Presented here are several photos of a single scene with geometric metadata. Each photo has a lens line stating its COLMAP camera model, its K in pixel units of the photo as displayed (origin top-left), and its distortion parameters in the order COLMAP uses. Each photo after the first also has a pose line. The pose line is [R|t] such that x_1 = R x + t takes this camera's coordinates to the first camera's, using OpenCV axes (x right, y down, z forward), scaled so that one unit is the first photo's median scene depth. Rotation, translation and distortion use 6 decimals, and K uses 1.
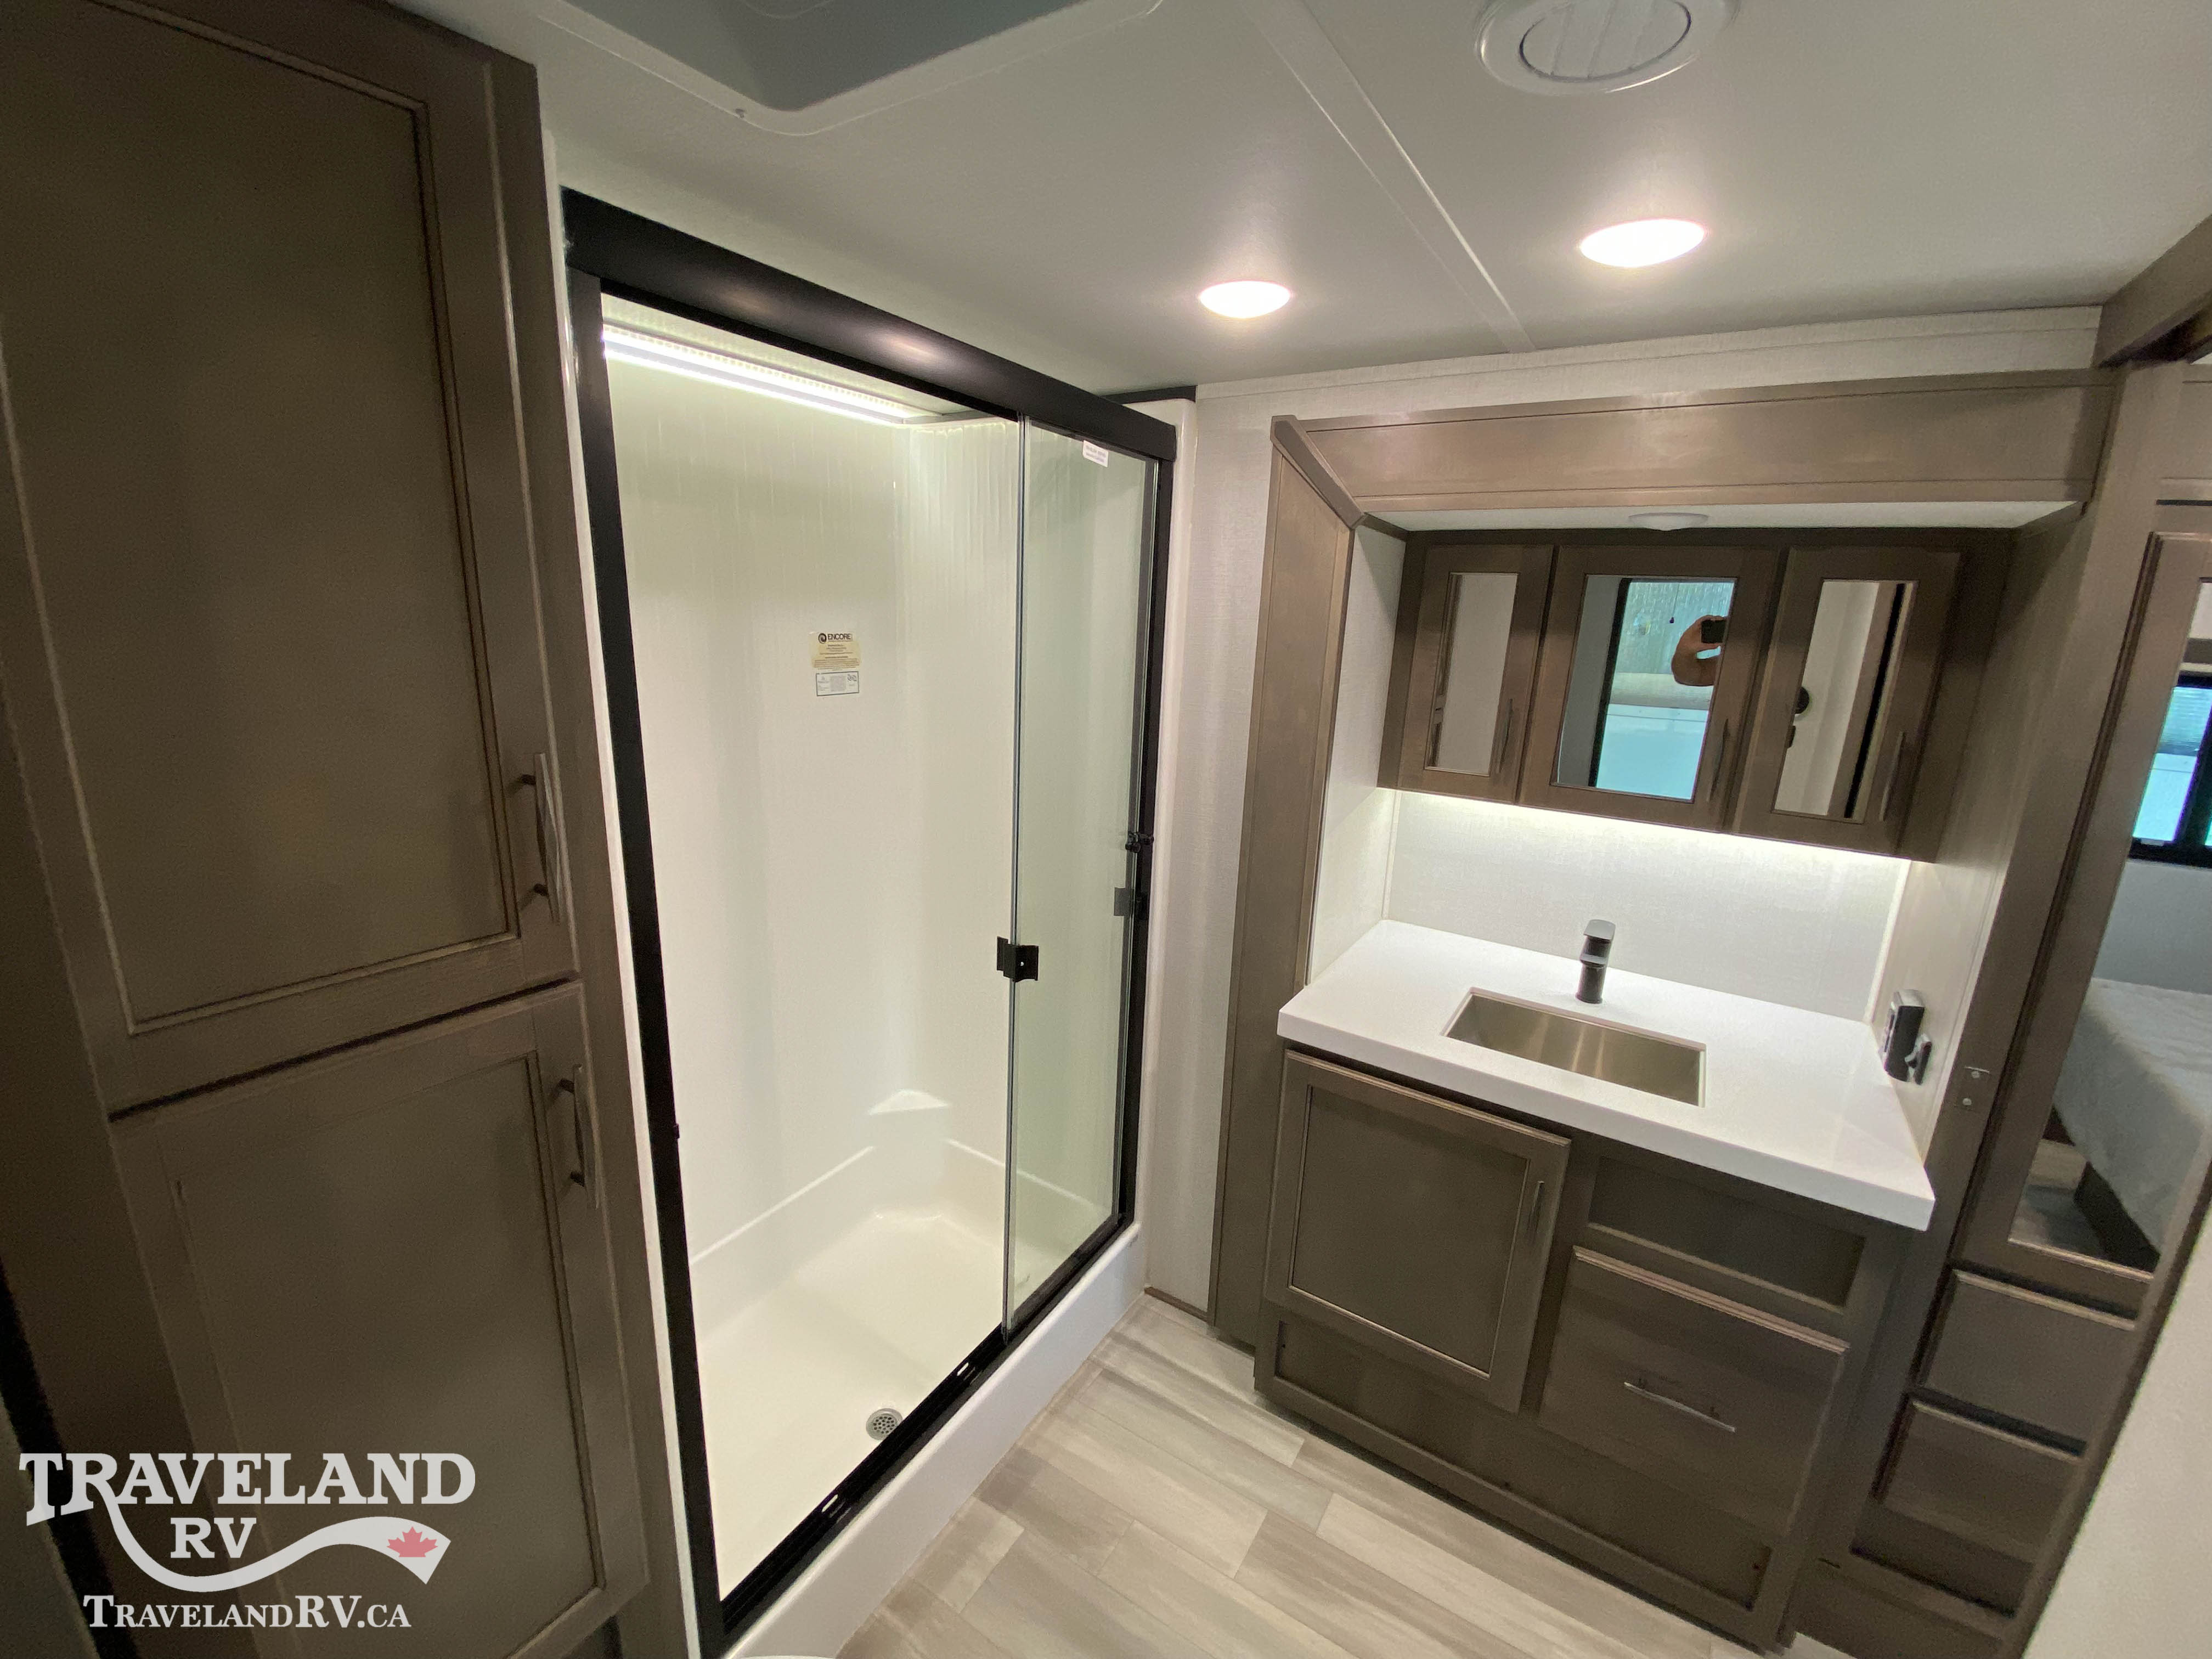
lens RADIAL K [[911.4, 0, 1092.4], [0, 911.4, 820.5], [0, 0, 1]] dist [0.032752, -0.030502]
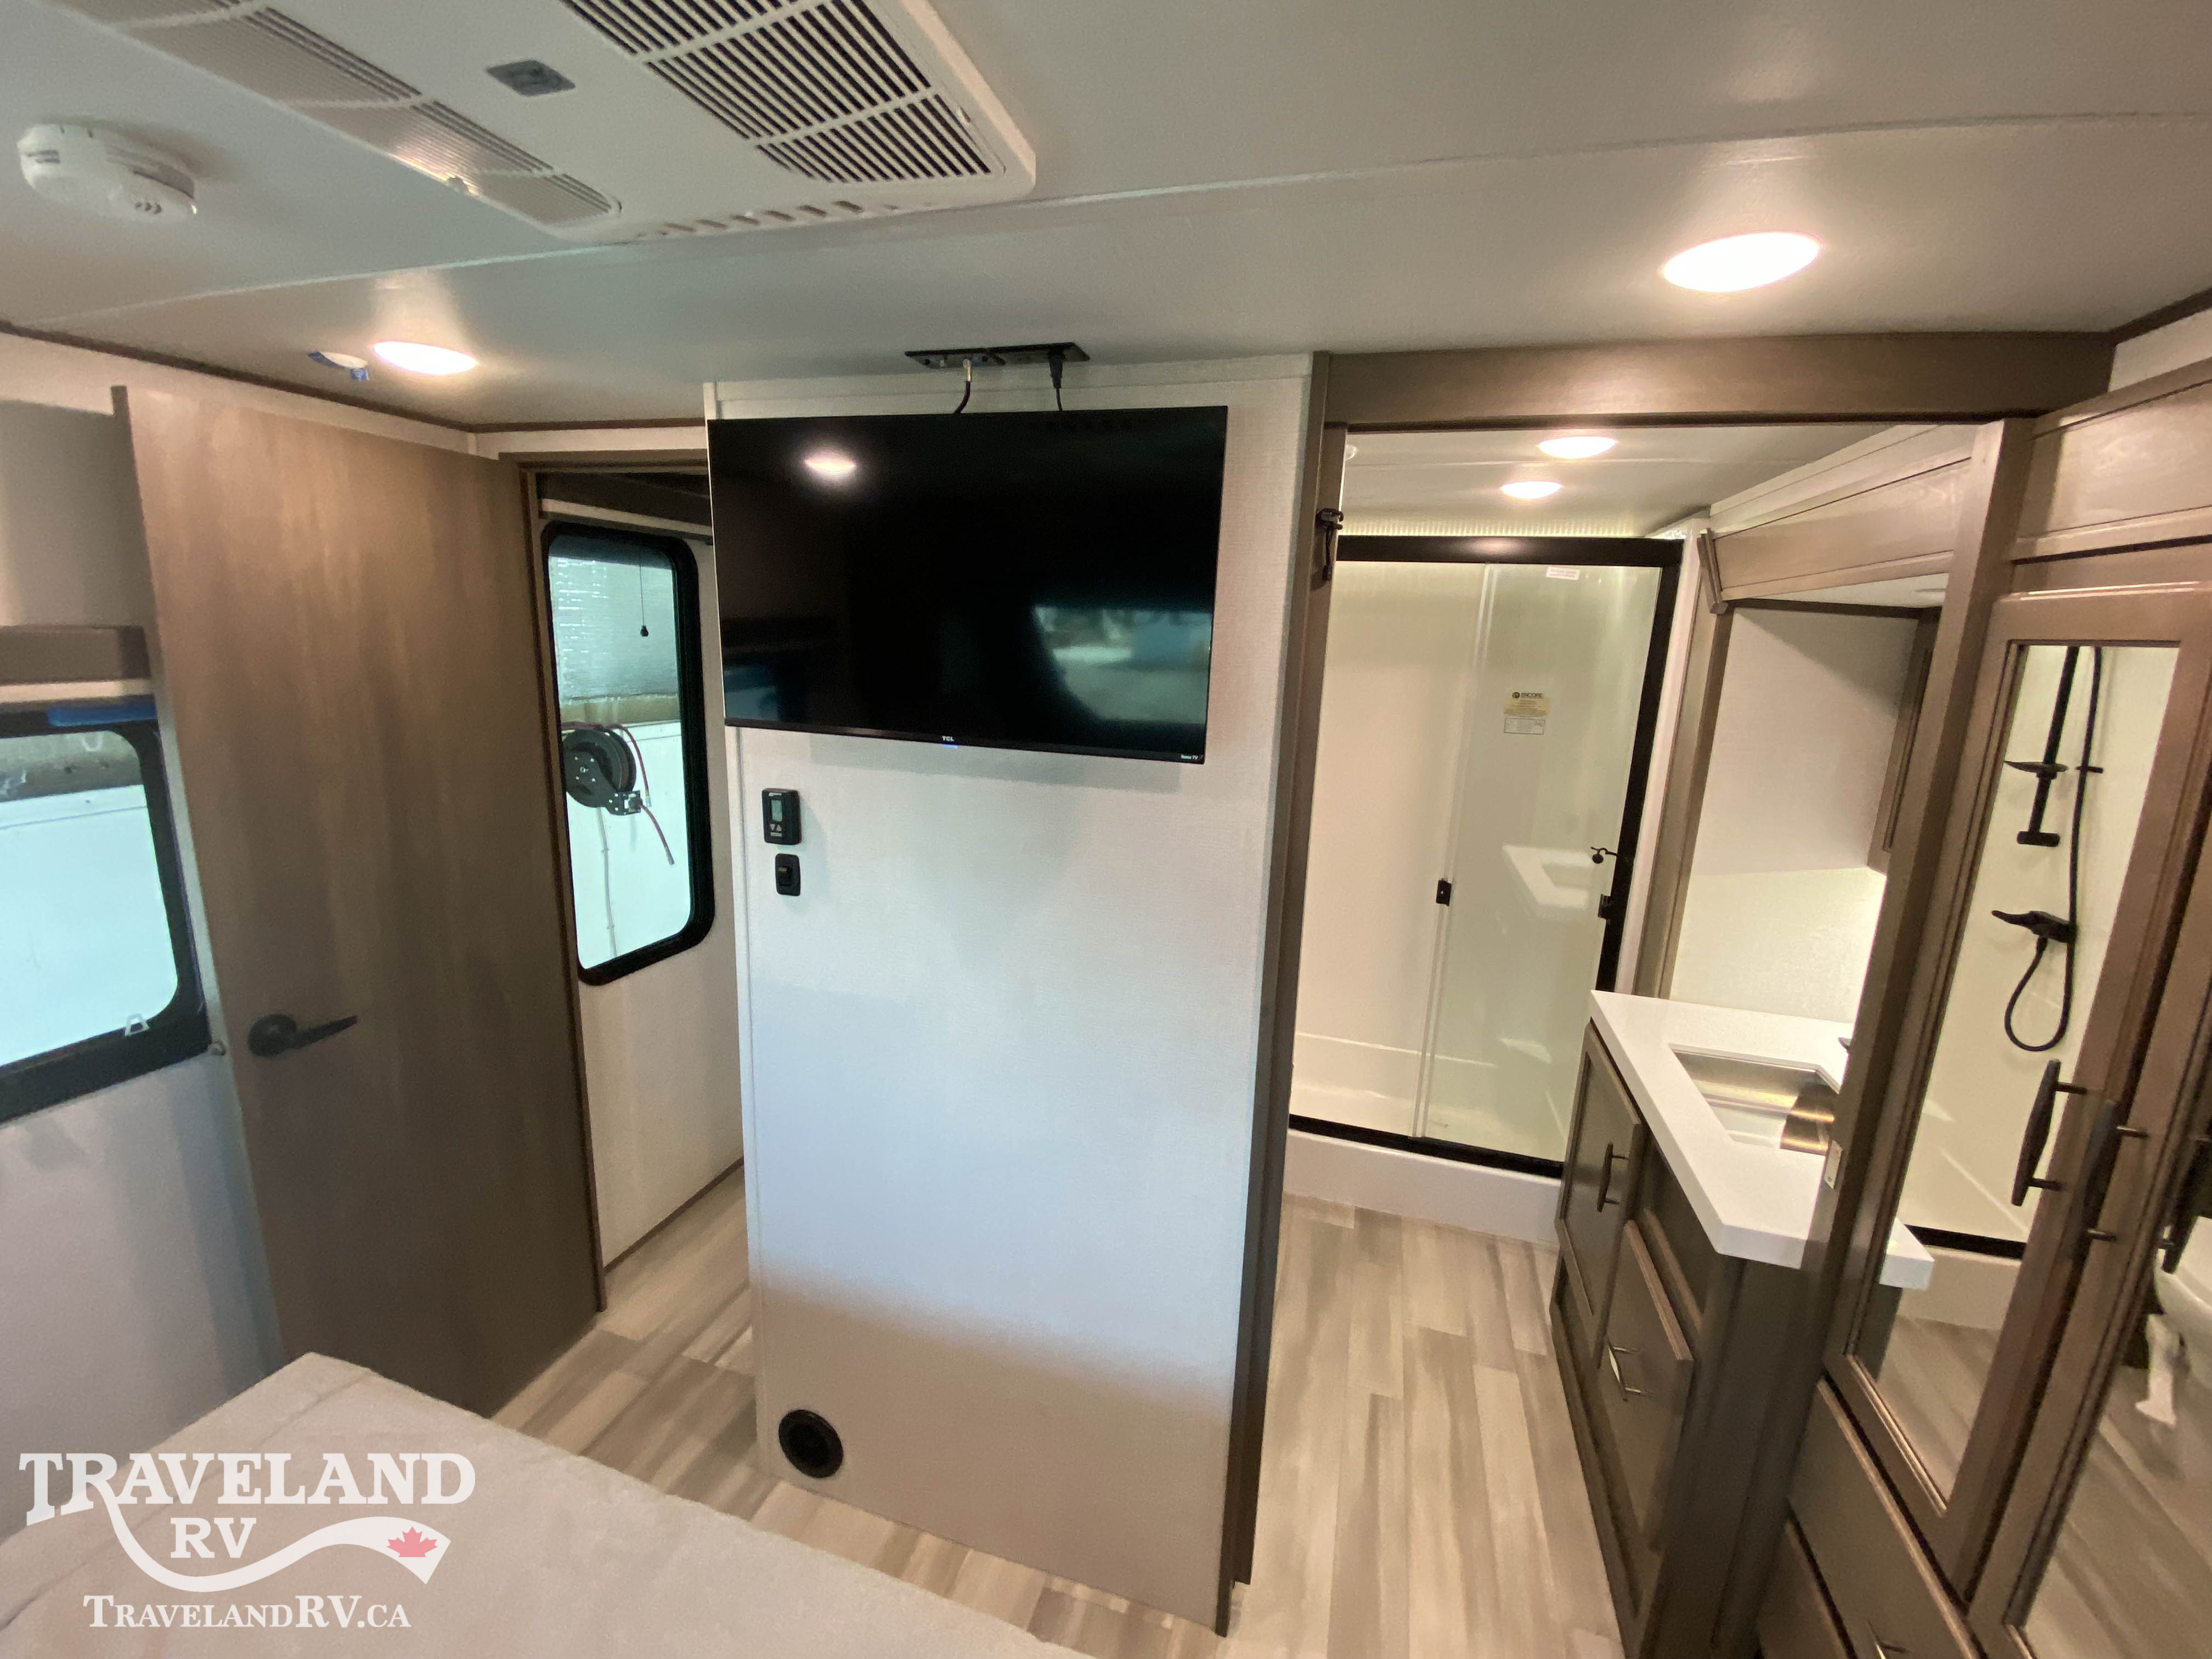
lens RADIAL K [[911.4, 0, 1092.4], [0, 911.4, 820.5], [0, 0, 1]] dist [0.032752, -0.030502]
pose [[0.274822, 0.160478, -0.948008, 1.099985], [-0.244369, 0.965255, 0.092557, 0.032397], [0.929923, 0.206227, 0.304489, -0.065894]]
